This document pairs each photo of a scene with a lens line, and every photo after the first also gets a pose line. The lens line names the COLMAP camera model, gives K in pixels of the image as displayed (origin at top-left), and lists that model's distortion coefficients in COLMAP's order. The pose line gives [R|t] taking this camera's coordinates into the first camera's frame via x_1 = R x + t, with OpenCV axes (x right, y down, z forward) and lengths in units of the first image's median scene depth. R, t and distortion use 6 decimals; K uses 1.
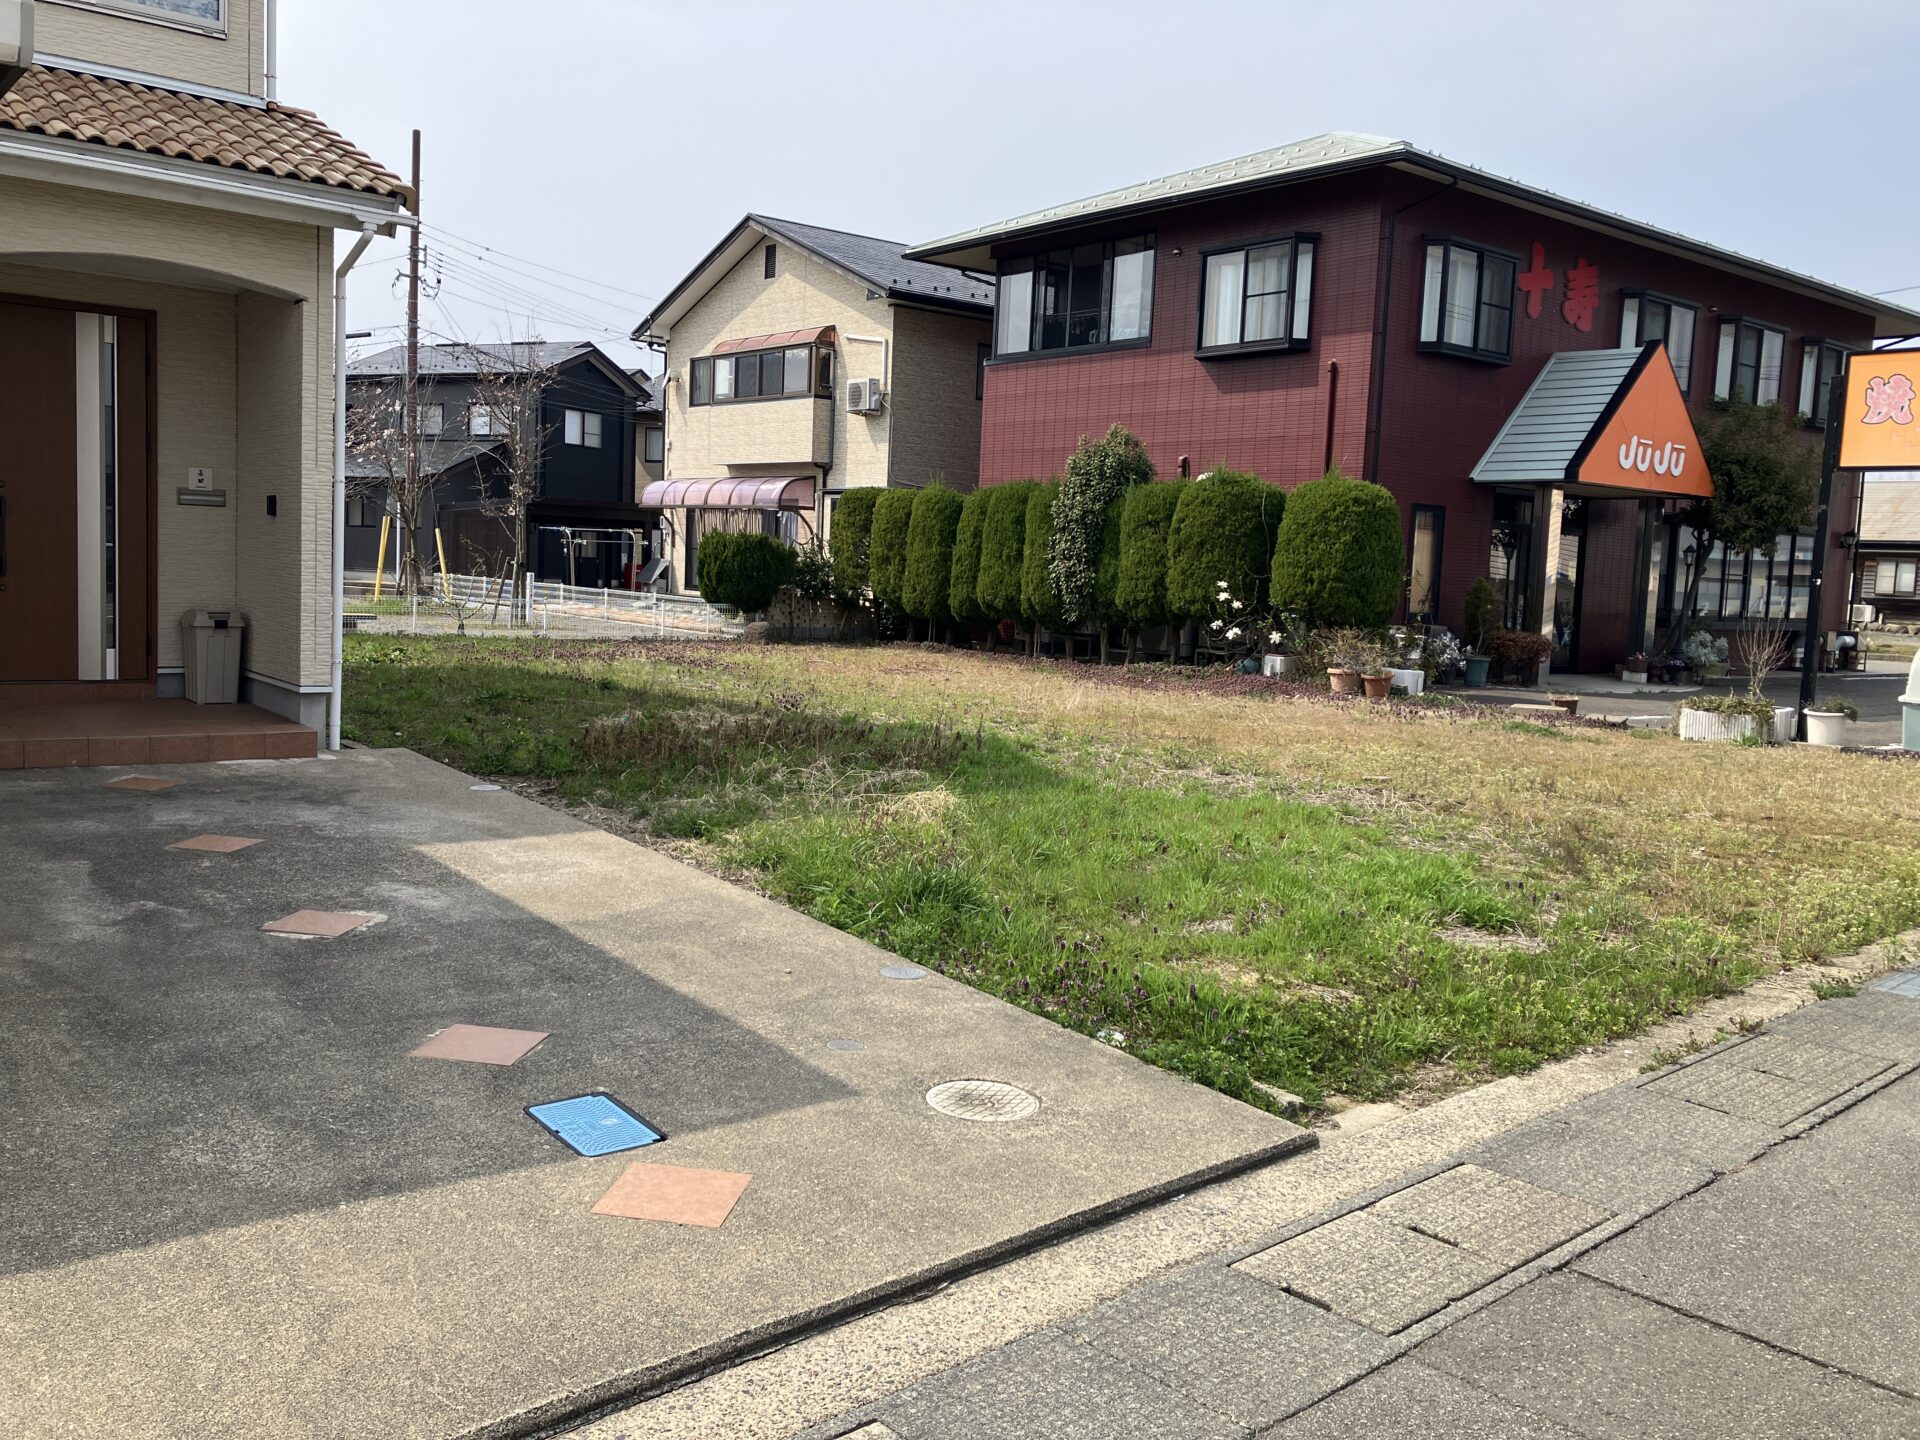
lens RADIAL K [[1581.3, 0, 951.3], [0, 1581.3, 713.3], [0, 0, 1]] dist [0.040966, -0.032824]
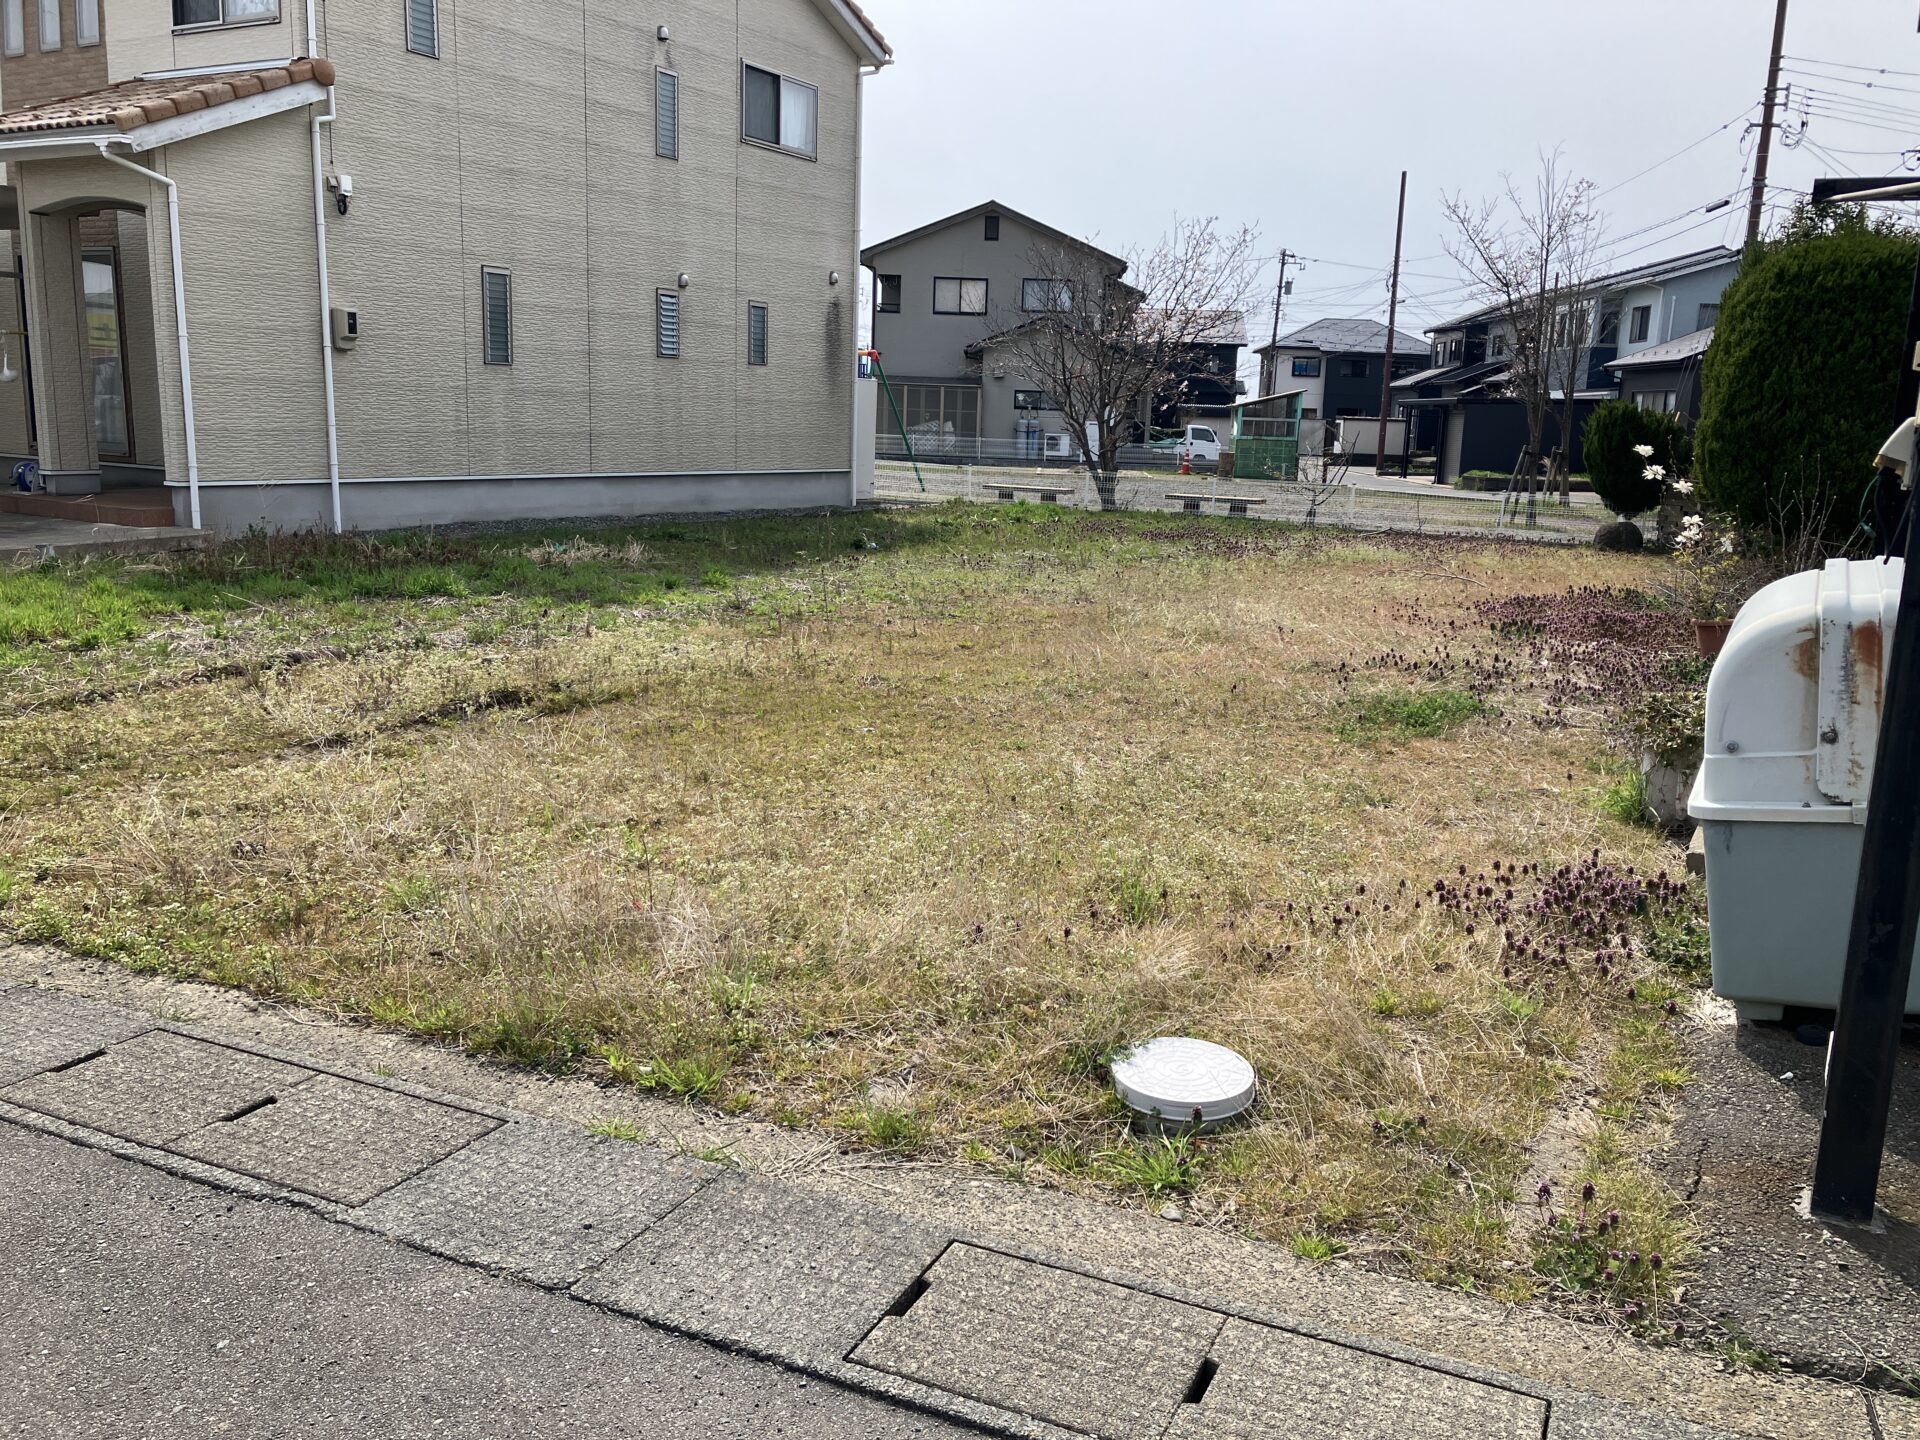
lens RADIAL K [[1581.3, 0, 973.7], [0, 1581.3, 730.6], [0, 0, 1]] dist [0.040966, -0.032824]
pose [[0.413422, 0.154781, -0.897288, 0.475660], [-0.107413, 0.986856, 0.120742, -0.018916], [0.904182, 0.046463, 0.424613, 0.420231]]
